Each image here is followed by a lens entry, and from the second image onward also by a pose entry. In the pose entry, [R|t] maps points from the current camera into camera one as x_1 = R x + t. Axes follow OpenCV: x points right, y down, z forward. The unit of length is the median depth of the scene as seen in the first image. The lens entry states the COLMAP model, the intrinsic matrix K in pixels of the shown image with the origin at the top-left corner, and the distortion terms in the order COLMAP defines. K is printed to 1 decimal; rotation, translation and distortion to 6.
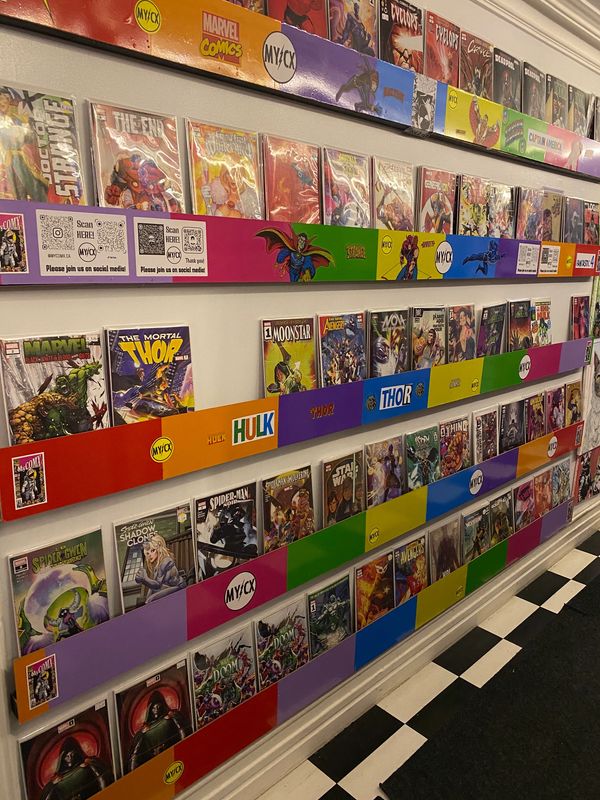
lens RADIAL K [[607.6, 0, 304.1], [0, 607.6, 393.8], [0, 0, 1]] dist [0.052248, -0.077811]
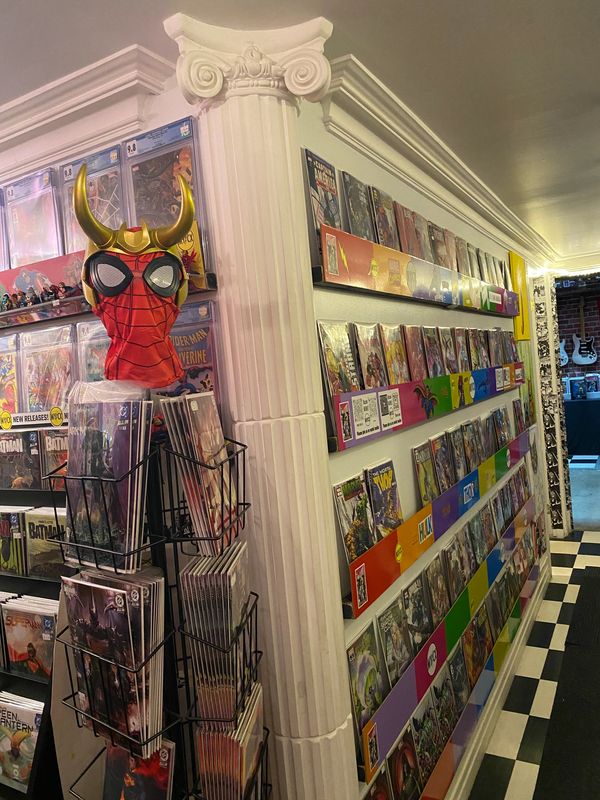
lens RADIAL K [[609.2, 0, 314.8], [0, 609.2, 396.7], [0, 0, 1]] dist [0.009475, -0.010080]
pose [[0.952671, -0.117919, 0.280200, -0.666817], [0.168254, 0.972186, -0.162925, -0.050474], [-0.253195, 0.202358, 0.946014, -0.280638]]
